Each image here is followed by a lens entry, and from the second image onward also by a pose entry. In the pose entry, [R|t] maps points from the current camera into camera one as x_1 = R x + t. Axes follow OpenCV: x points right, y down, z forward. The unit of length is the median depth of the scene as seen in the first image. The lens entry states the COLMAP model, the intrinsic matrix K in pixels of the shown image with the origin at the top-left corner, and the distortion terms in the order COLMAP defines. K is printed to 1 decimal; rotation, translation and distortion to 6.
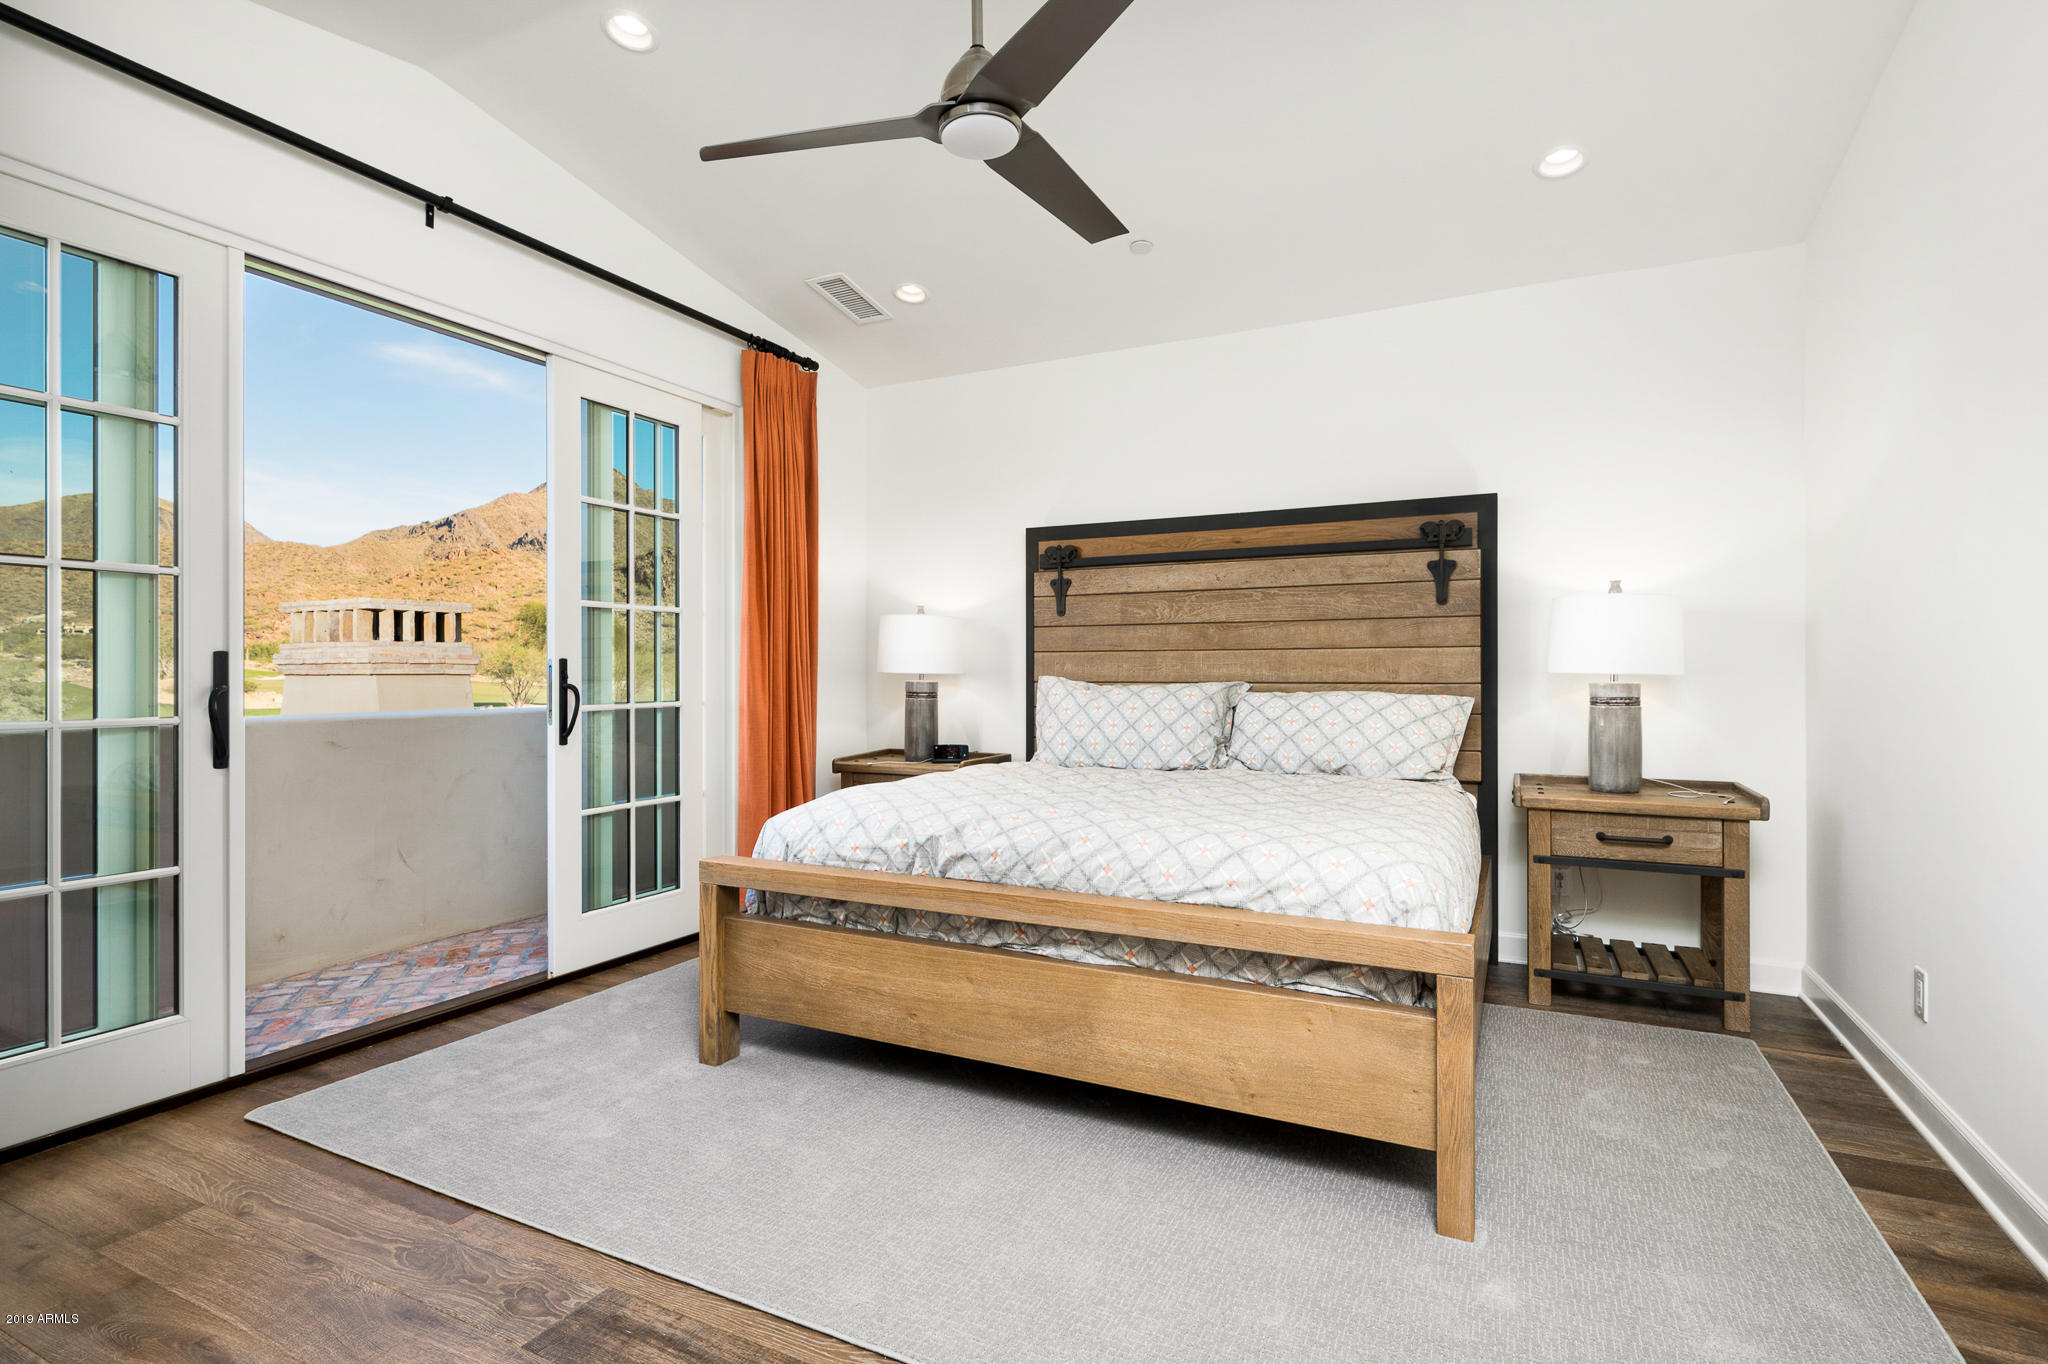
lens RADIAL K [[995.0, 0, 1024.0], [0, 995.0, 682.0], [0, 0, 1]] dist [0.000549, 0.000069]
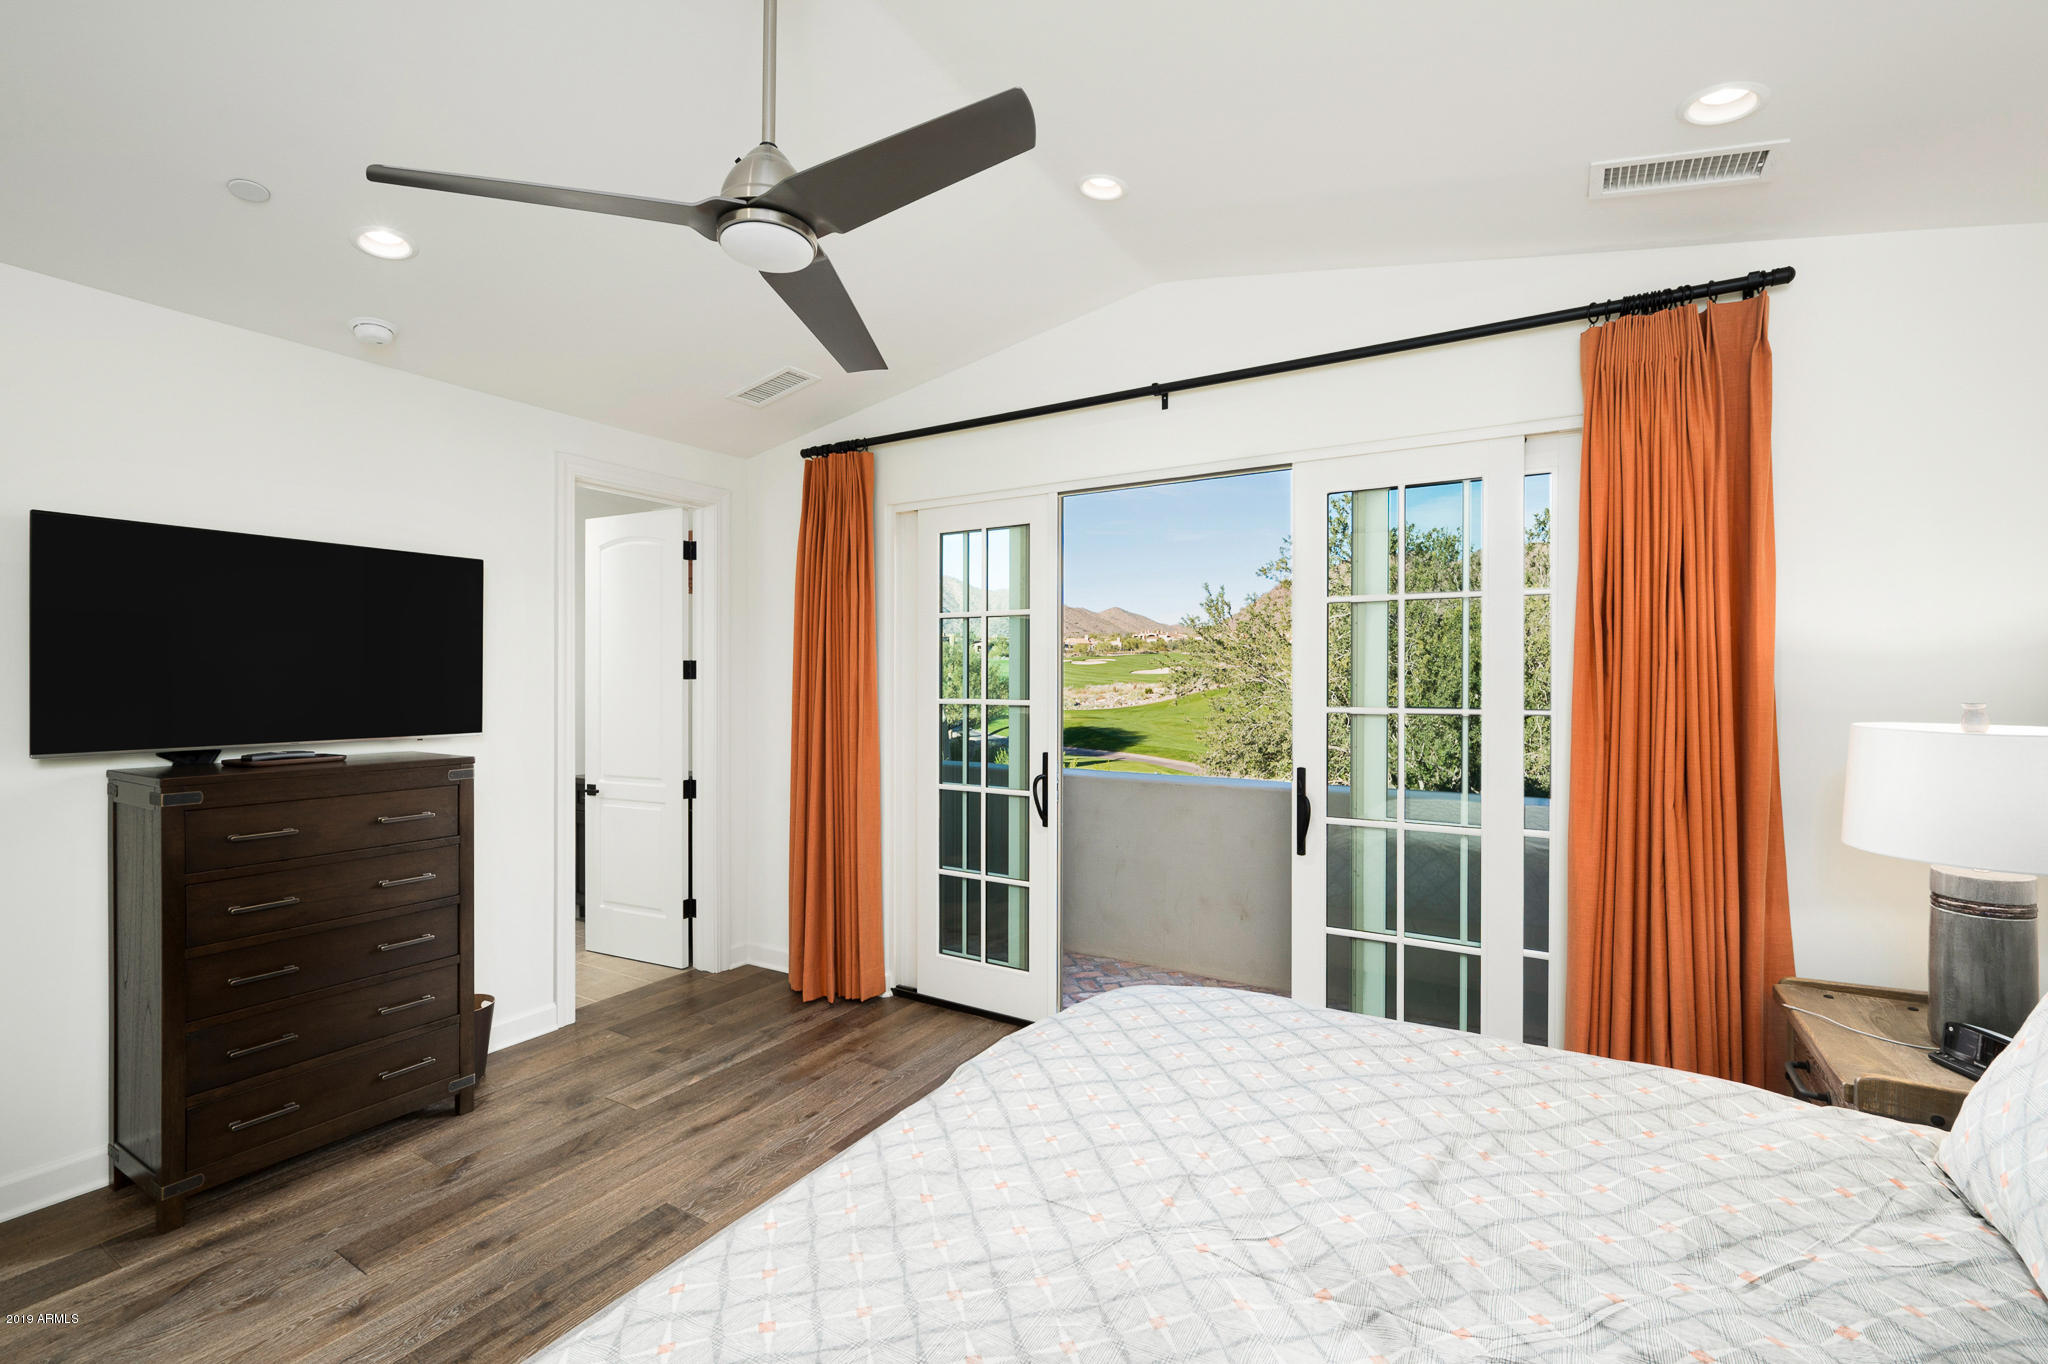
lens RADIAL K [[888.9, 0, 1024.0], [0, 888.9, 682.0], [0, 0, 1]] dist [-0.001387, -0.000042]
pose [[-0.093985, 0.002631, -0.995570, 0.547672], [-0.008605, 0.999957, 0.003455, -0.134942], [0.995536, 0.008892, -0.093958, 1.006582]]
